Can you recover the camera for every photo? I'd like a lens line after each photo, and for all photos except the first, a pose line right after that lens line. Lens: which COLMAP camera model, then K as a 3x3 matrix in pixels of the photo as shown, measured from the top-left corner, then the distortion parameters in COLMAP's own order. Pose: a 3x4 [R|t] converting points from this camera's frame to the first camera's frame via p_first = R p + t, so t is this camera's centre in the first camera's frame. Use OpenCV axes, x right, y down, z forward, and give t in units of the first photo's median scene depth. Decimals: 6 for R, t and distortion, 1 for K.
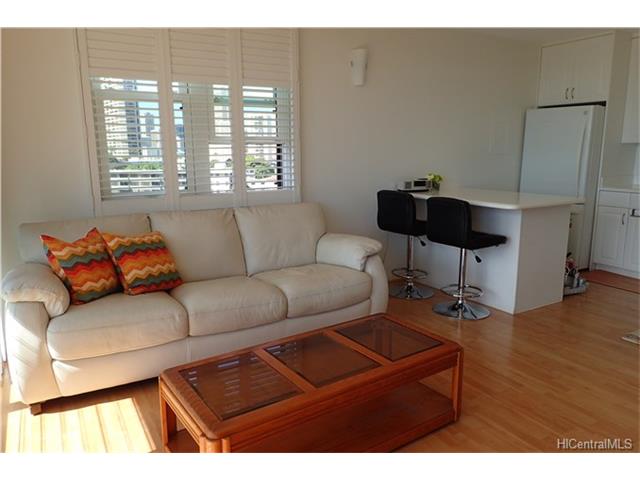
lens RADIAL K [[477.0, 0, 321.0], [0, 477.0, 239.9], [0, 0, 1]] dist [-0.005122, -0.002242]
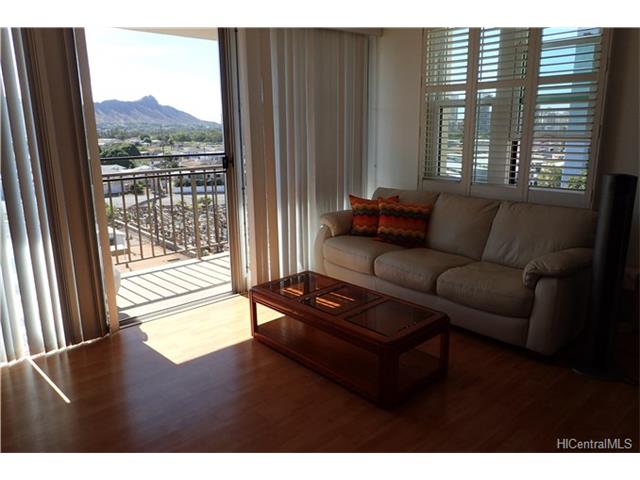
lens RADIAL K [[477.0, 0, 321.7], [0, 477.0, 238.8], [0, 0, 1]] dist [-0.005122, -0.002242]
pose [[0.177587, 0.223025, -0.958500, 0.874480], [-0.185674, 0.964082, 0.189923, -0.124460], [0.966431, 0.144241, 0.212618, 0.422578]]
